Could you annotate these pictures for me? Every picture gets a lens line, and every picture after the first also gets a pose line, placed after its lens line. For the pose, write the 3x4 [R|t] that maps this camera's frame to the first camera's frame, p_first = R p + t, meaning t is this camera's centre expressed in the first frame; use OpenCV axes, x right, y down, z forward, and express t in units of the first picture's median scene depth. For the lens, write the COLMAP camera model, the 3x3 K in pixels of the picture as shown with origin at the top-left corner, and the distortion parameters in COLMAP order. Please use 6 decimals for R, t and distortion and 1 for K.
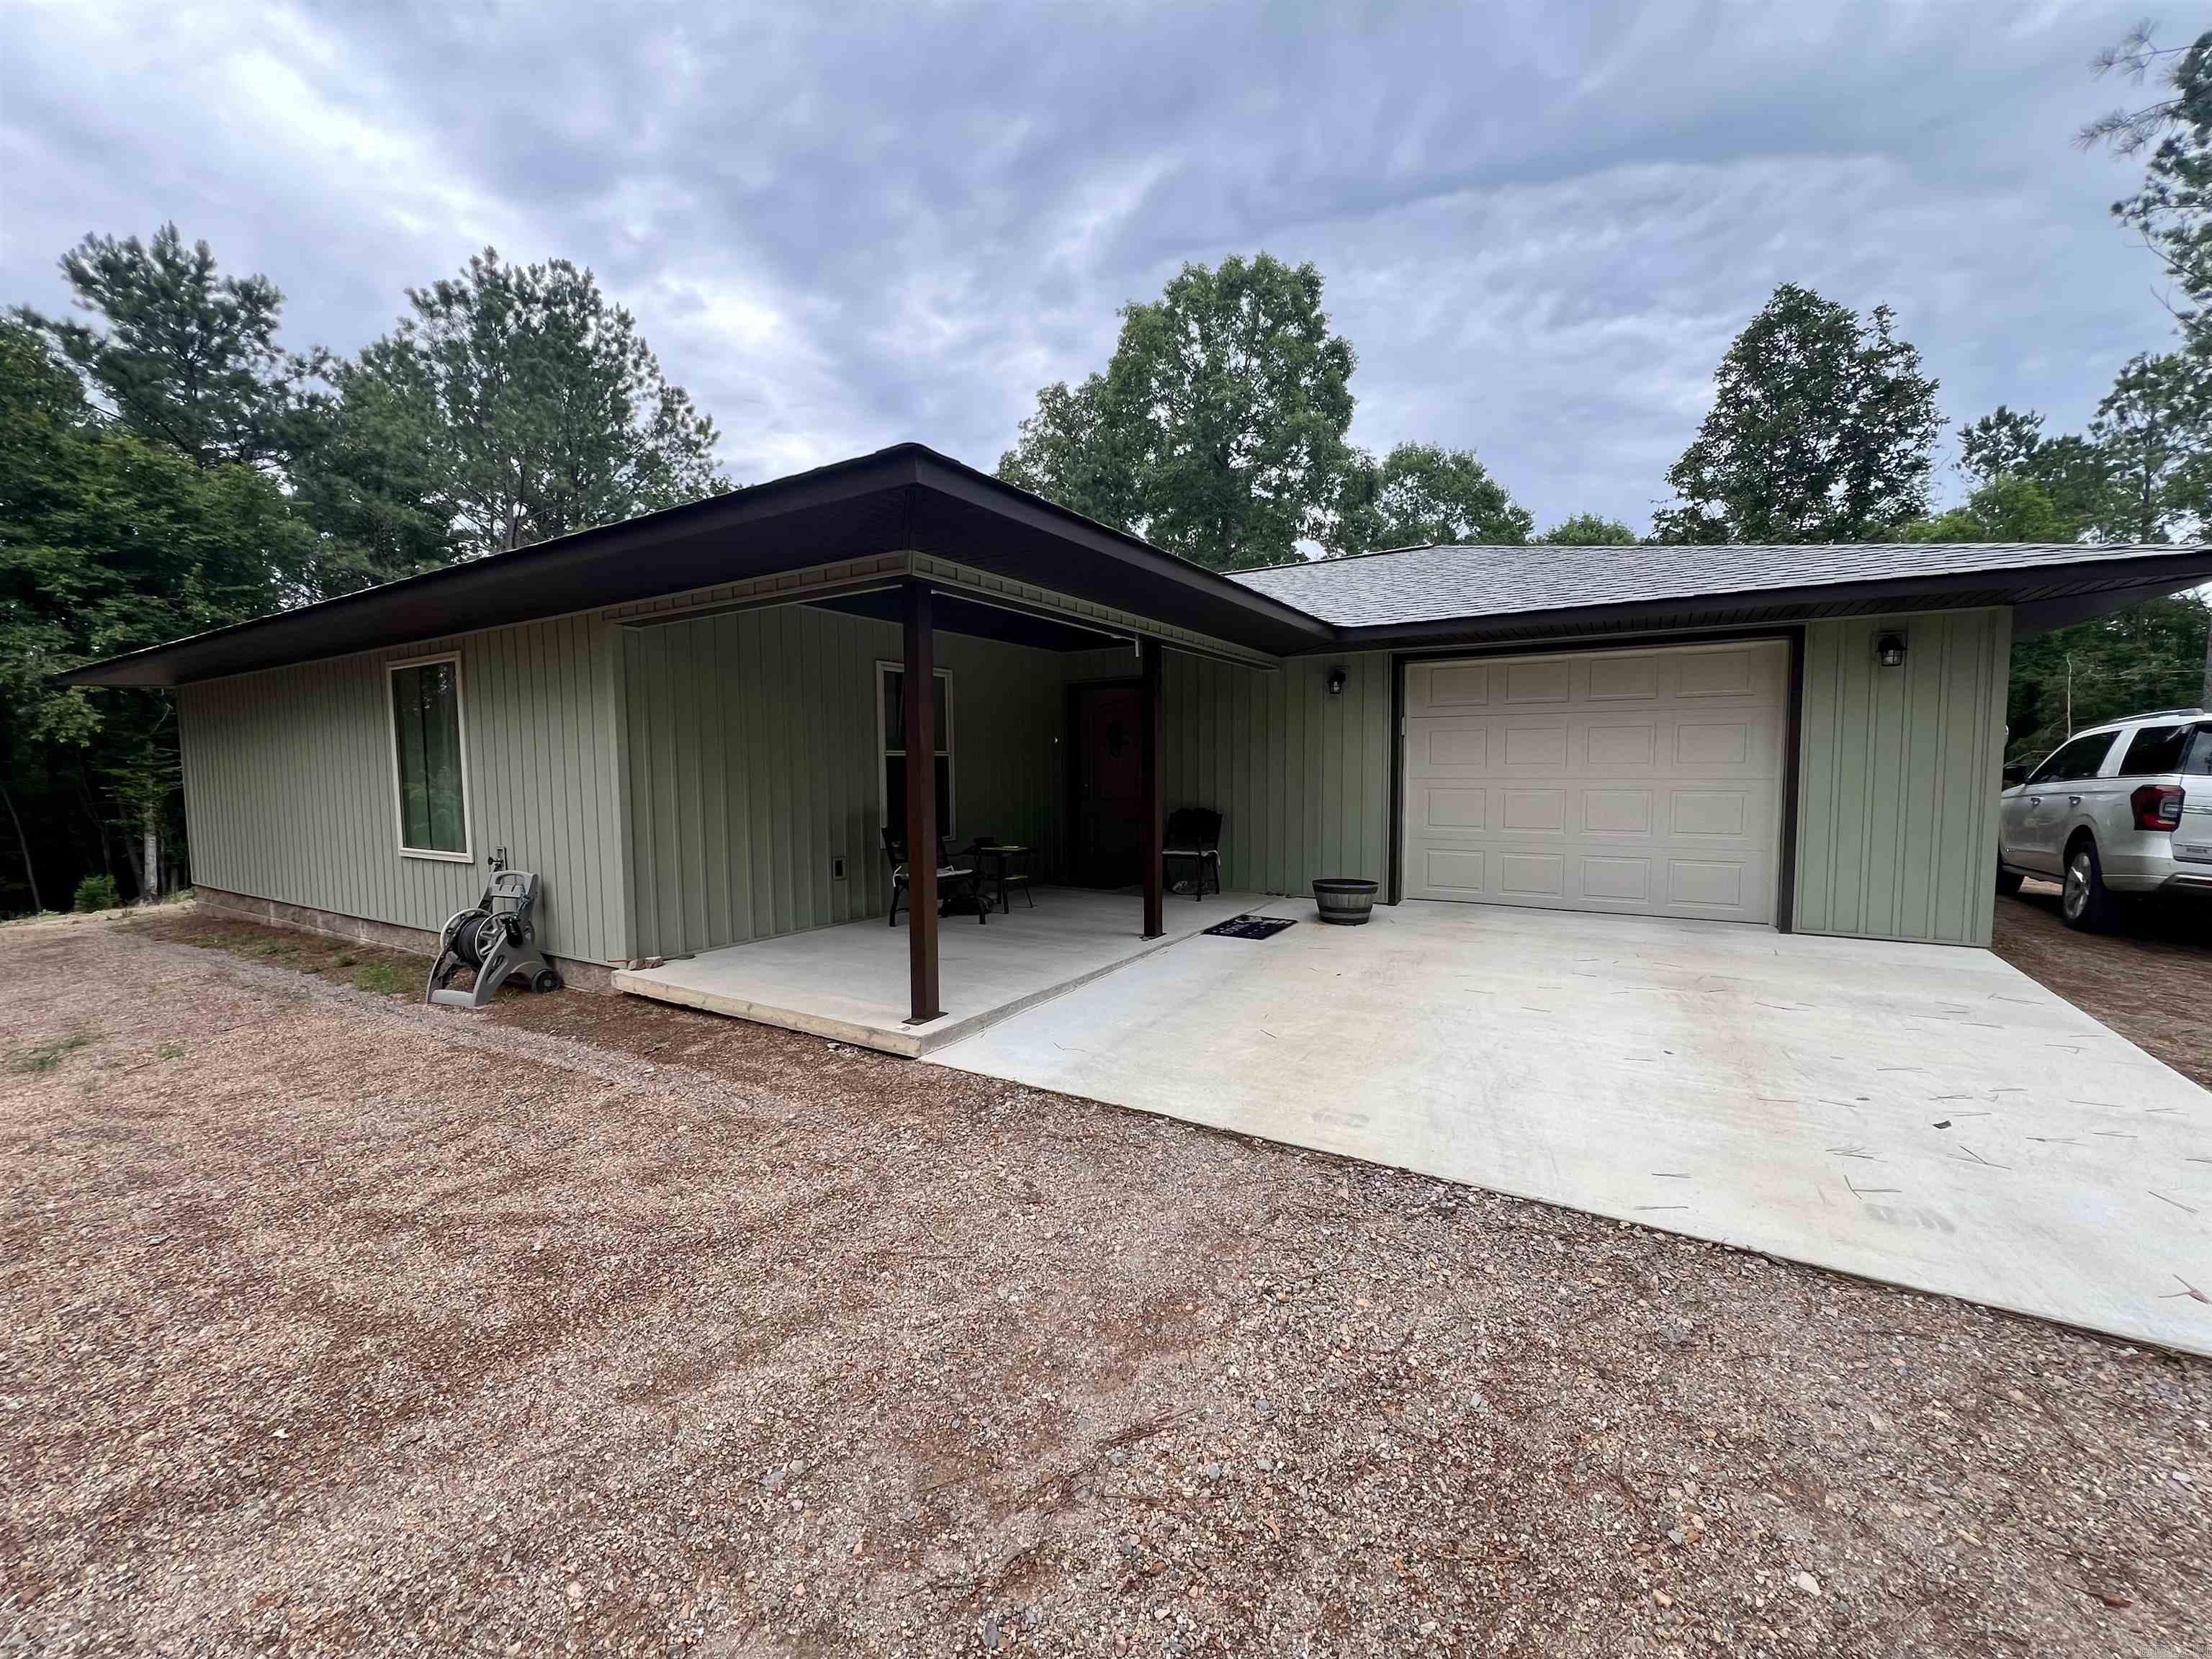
lens RADIAL K [[889.0, 0, 1092.9], [0, 889.0, 828.3], [0, 0, 1]] dist [-0.000228, -0.000022]
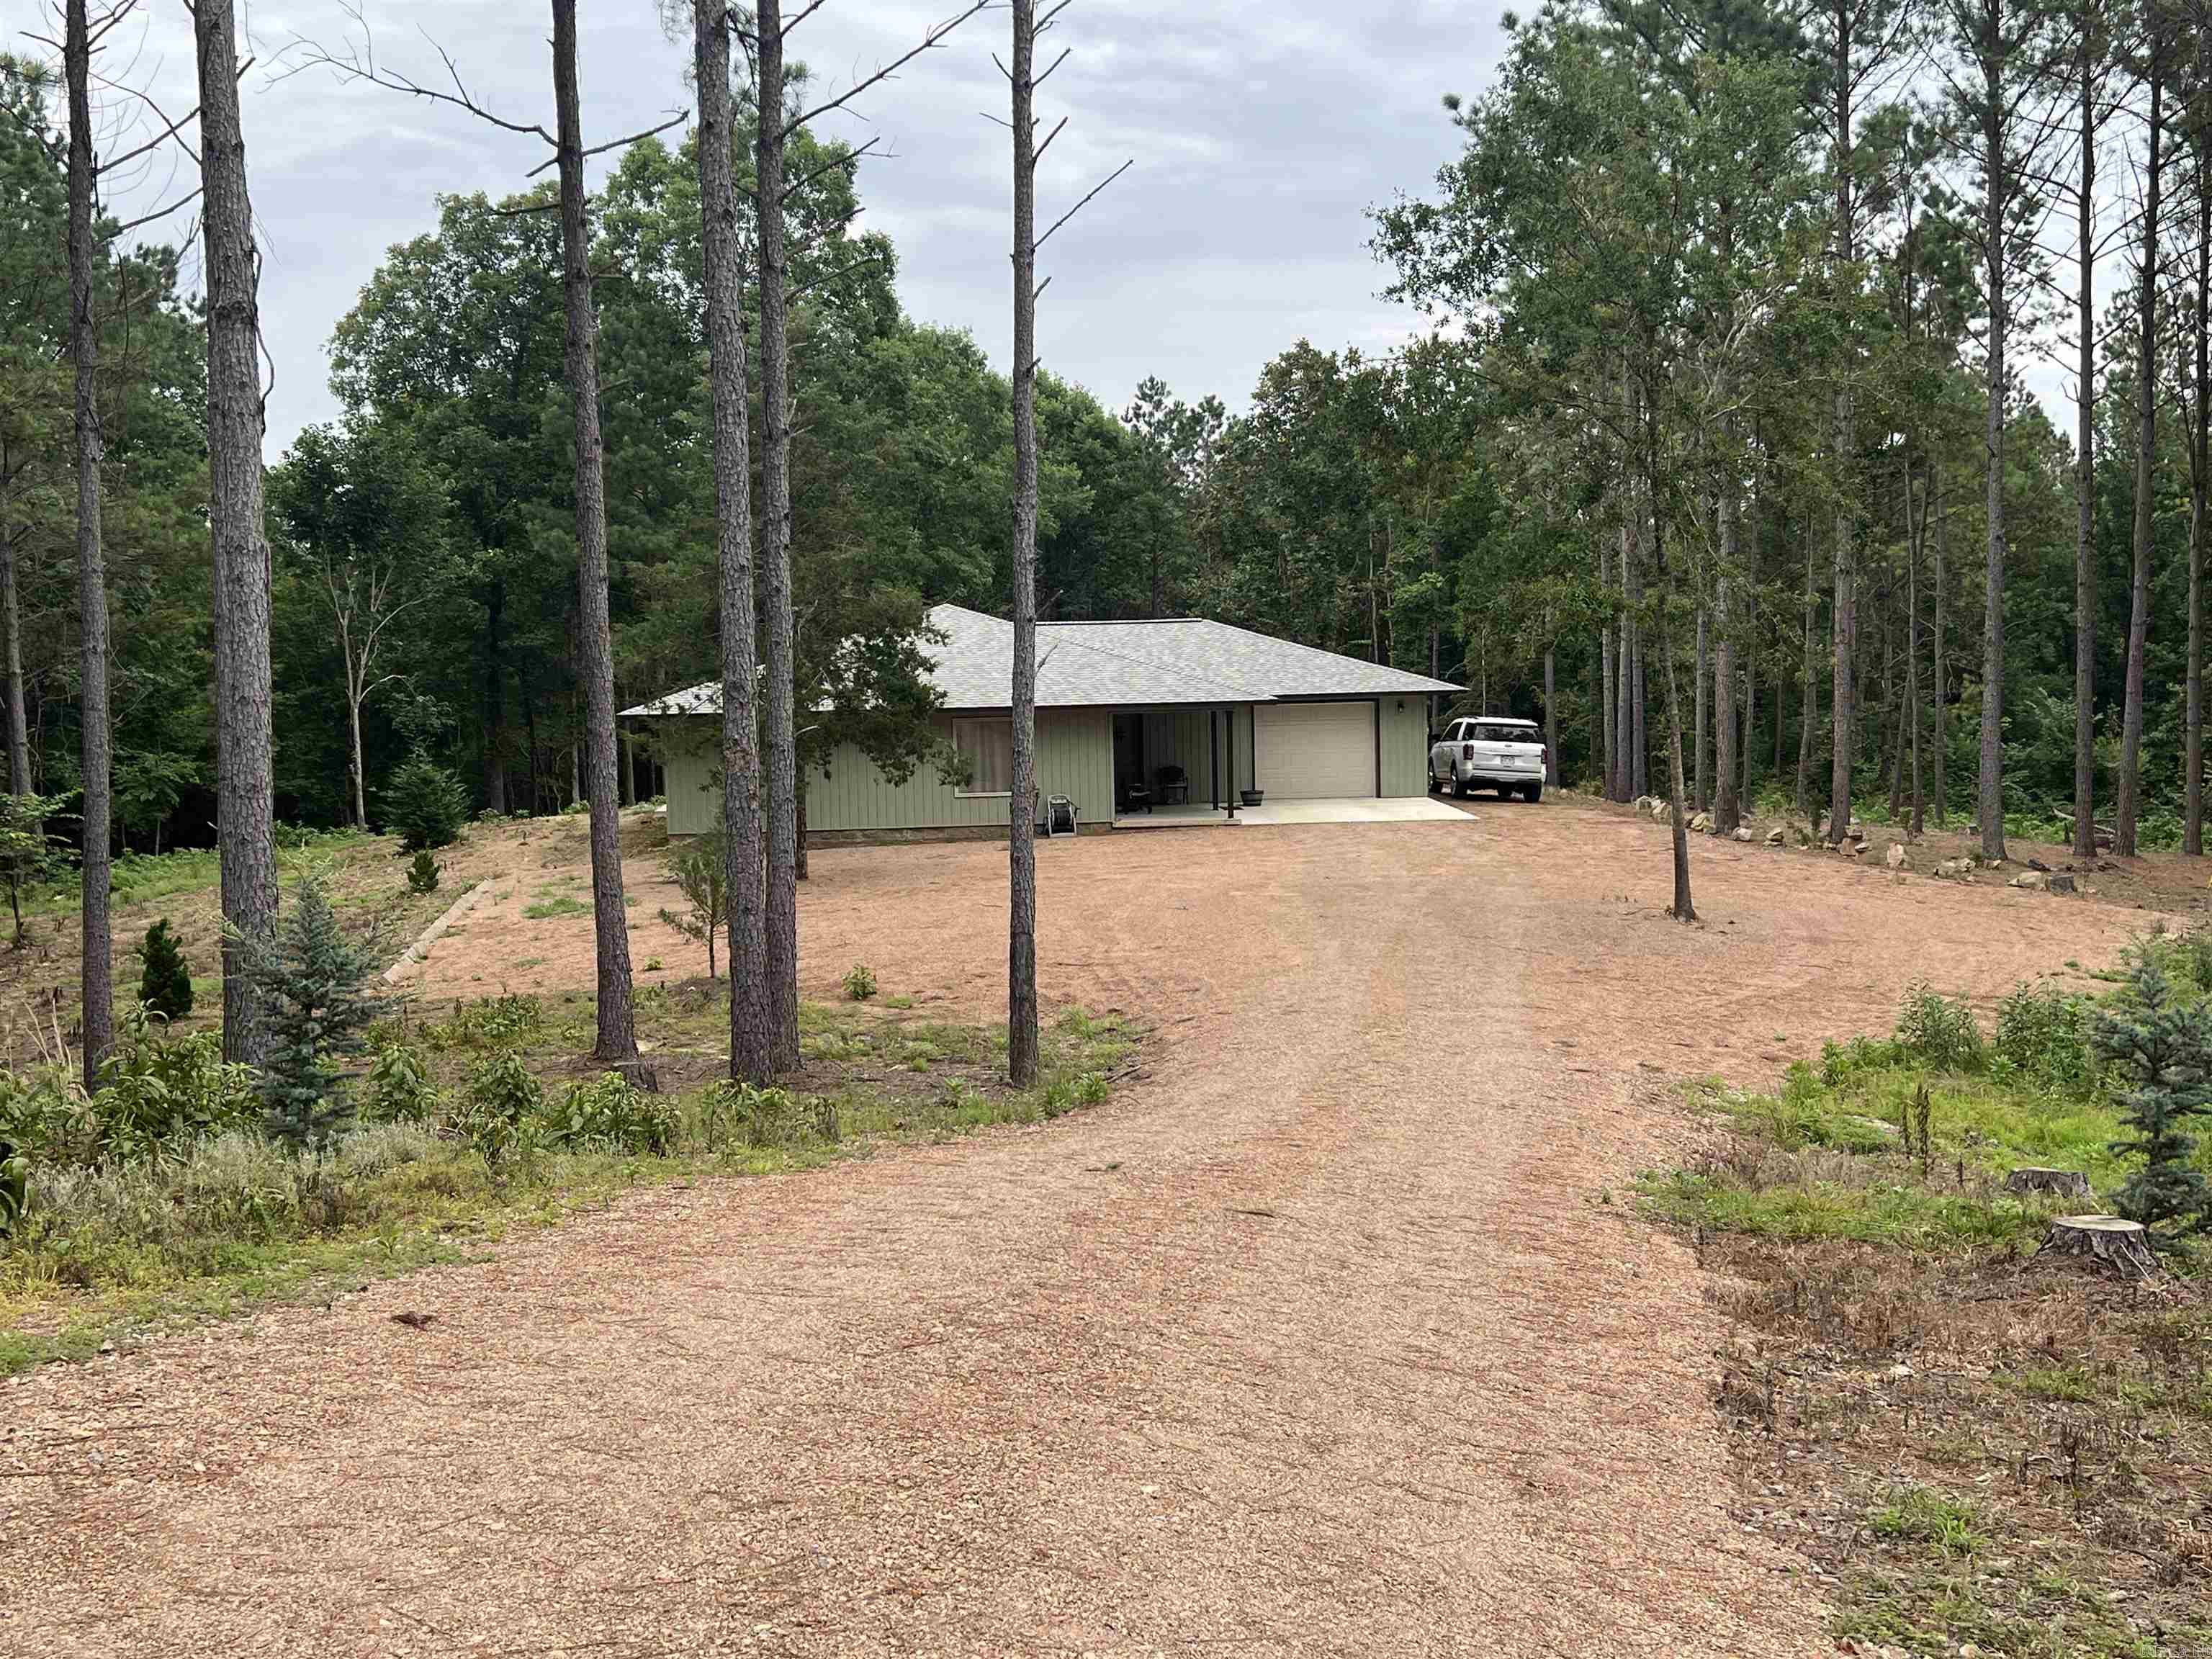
lens RADIAL K [[2437.2, 0, 1109.3], [0, 2437.2, 827.4], [0, 0, 1]] dist [0.216207, -0.516380]
pose [[0.800472, -0.054254, 0.596910, -3.870065], [0.058500, 0.998212, 0.012280, 0.047988], [-0.596509, 0.025090, 0.802214, -4.024184]]
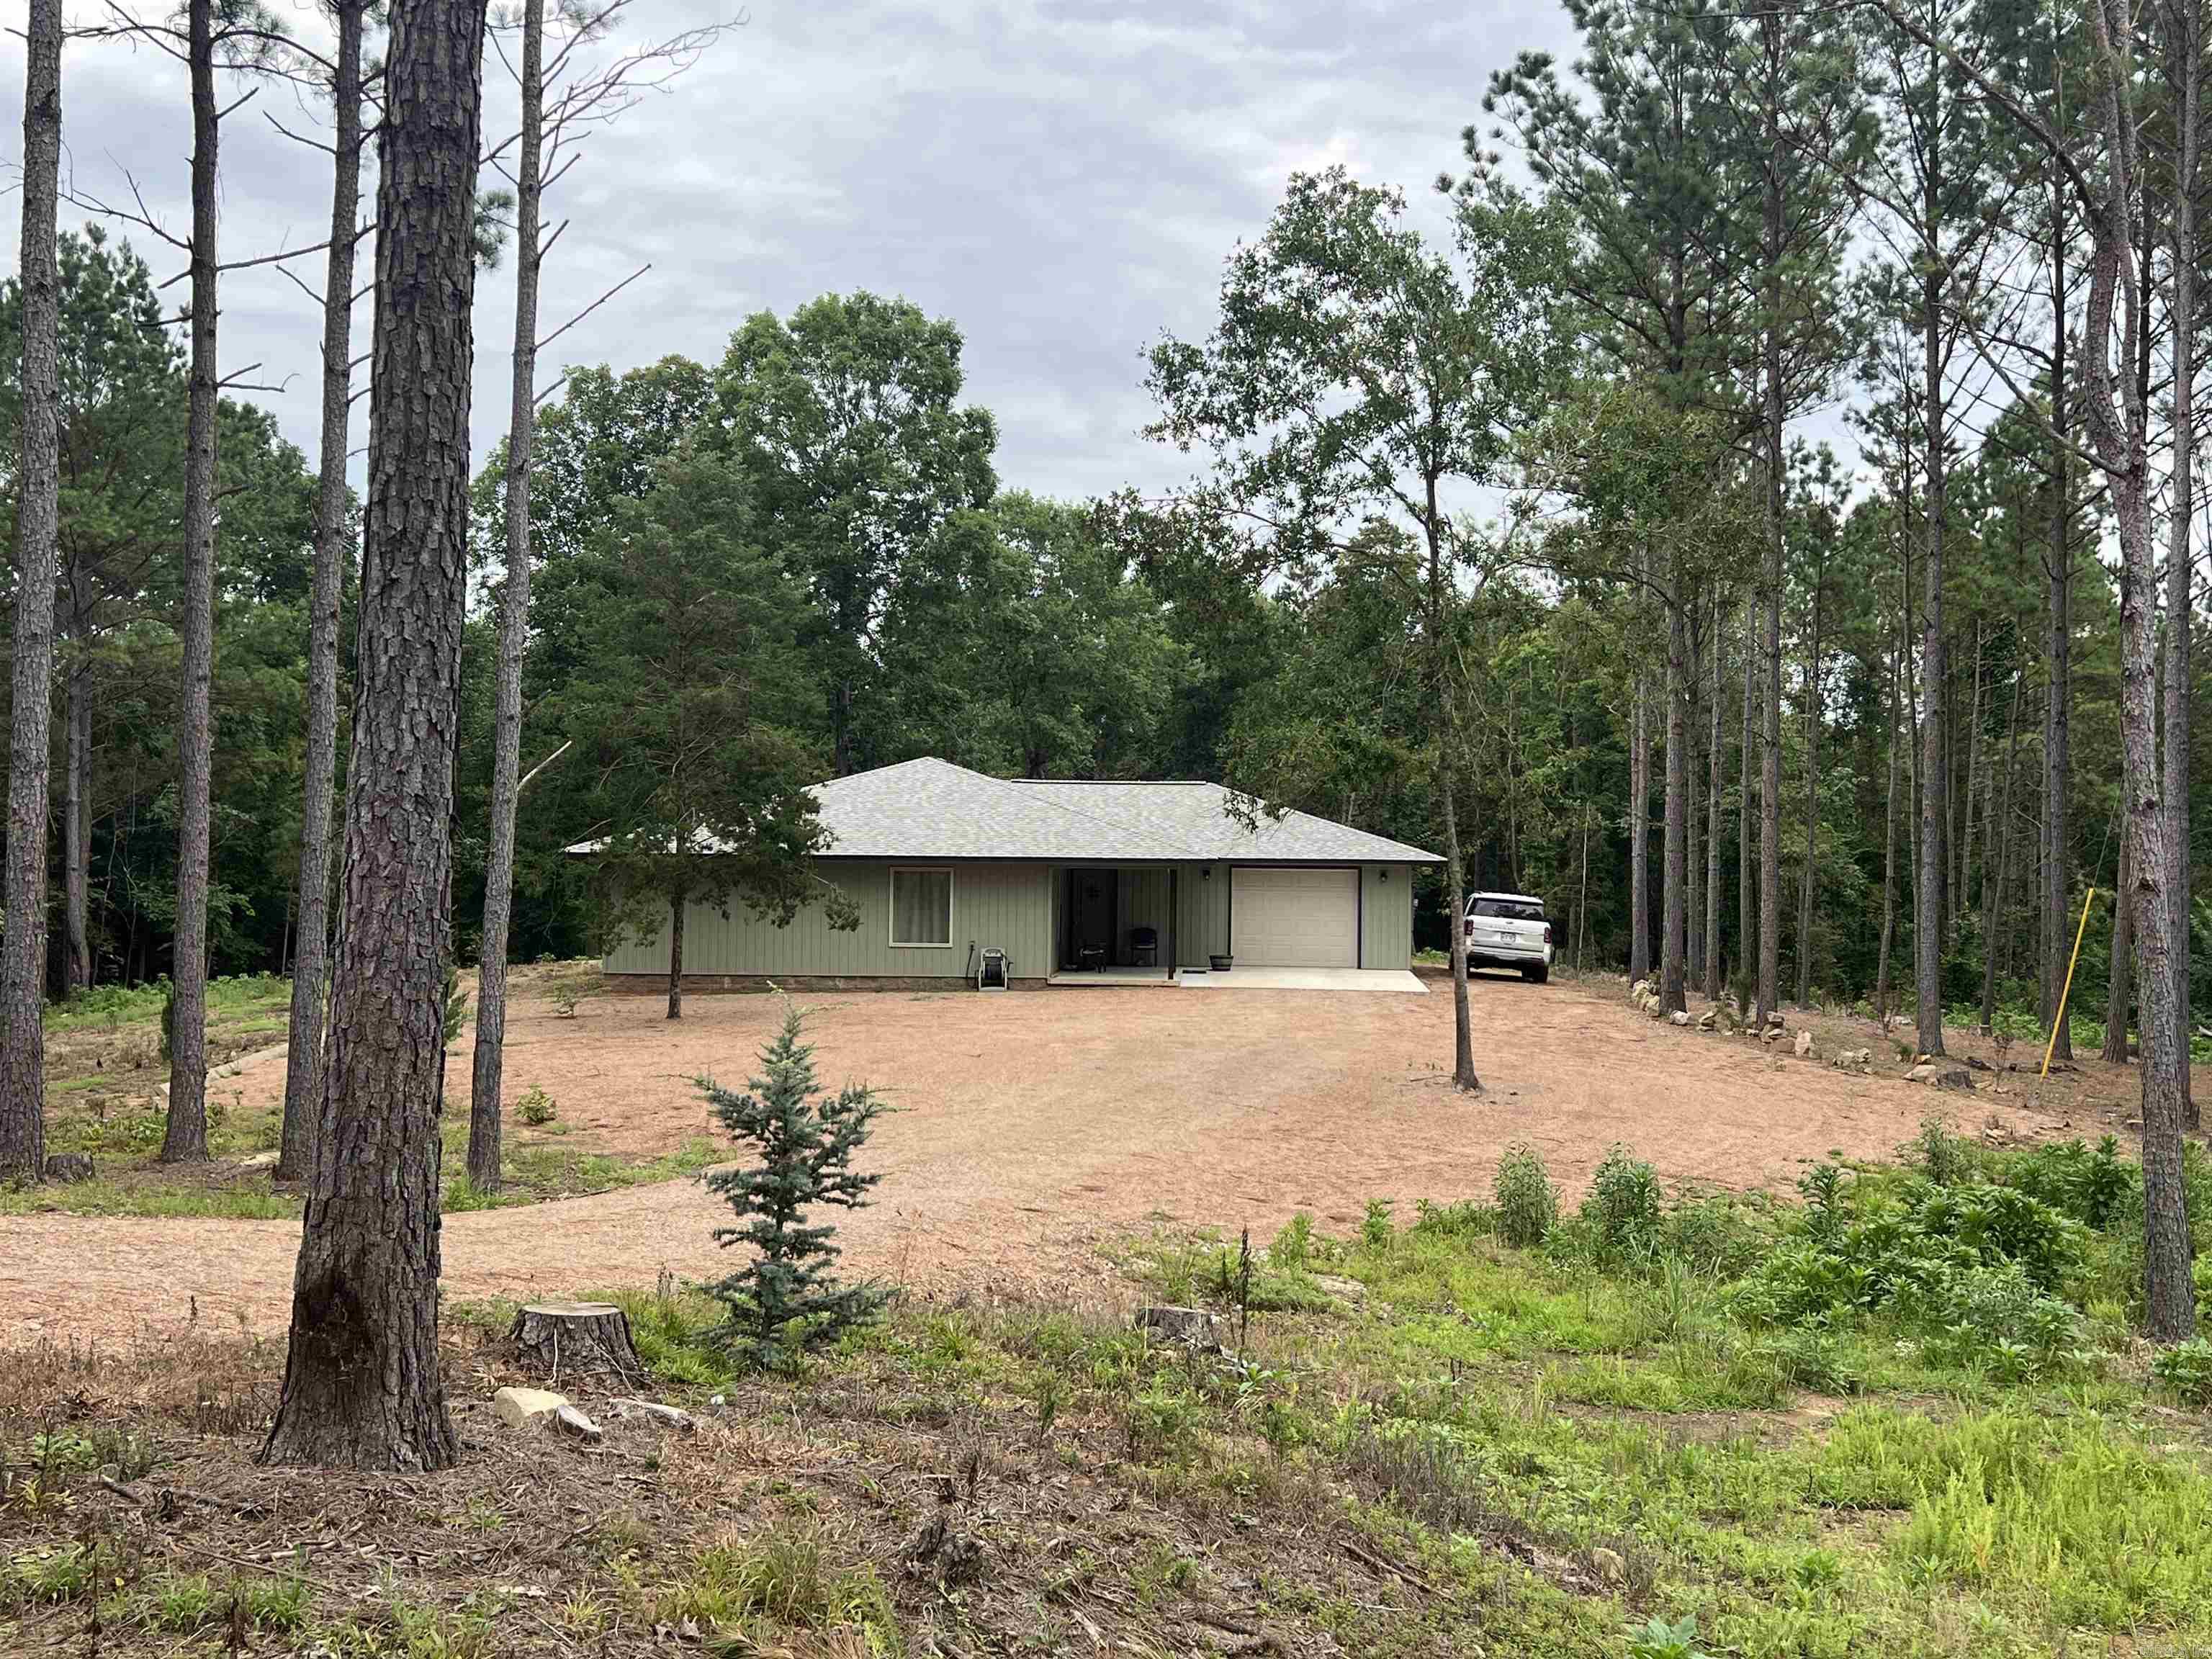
lens RADIAL K [[2437.2, 0, 1109.3], [0, 2437.2, 827.4], [0, 0, 1]] dist [0.216207, -0.516380]
pose [[0.871203, 0.020190, 0.490507, -3.069316], [0.016643, 0.997365, -0.070614, 0.161468], [-0.490640, 0.069683, 0.868571, -4.424926]]
